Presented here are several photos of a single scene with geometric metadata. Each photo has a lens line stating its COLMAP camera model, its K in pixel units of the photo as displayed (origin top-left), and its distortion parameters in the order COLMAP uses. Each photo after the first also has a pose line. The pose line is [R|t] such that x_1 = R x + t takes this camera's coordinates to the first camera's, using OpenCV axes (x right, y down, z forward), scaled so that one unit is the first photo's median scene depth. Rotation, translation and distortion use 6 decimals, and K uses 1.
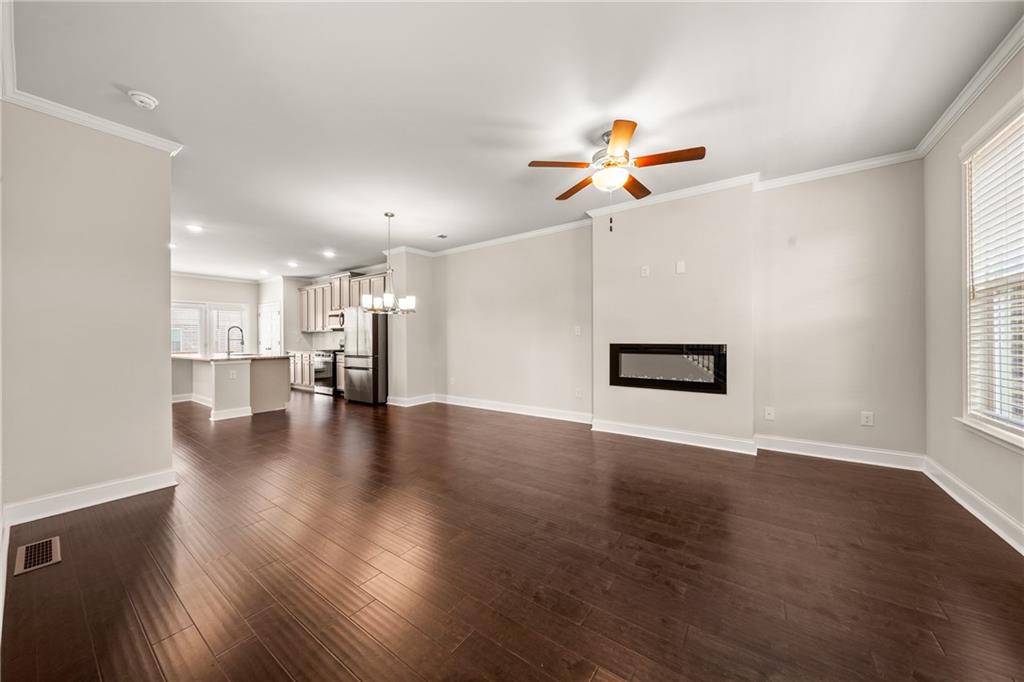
lens RADIAL K [[349.5, 0, 512.9], [0, 349.5, 333.0], [0, 0, 1]] dist [-0.007118, -0.000163]
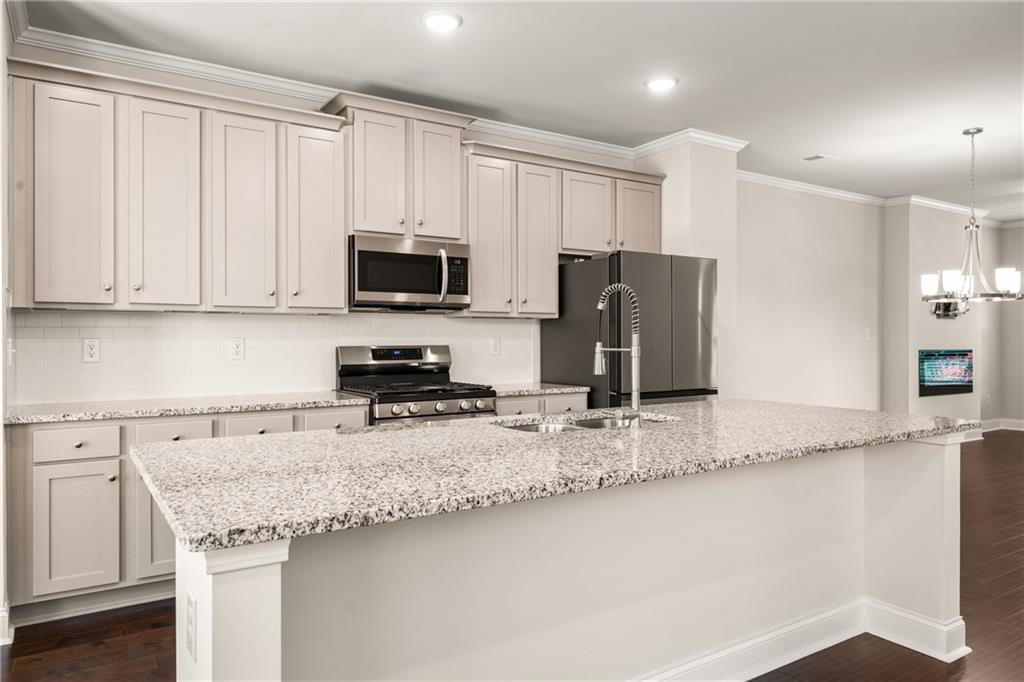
lens RADIAL K [[680.1, 0, 507.7], [0, 680.1, 338.8], [0, 0, 1]] dist [-0.003682, 0.002526]
pose [[0.371547, 0.011995, 0.928337, -1.720992], [-0.011585, 0.999899, -0.008284, 0.028057], [-0.928342, -0.007677, 0.371649, 1.321277]]
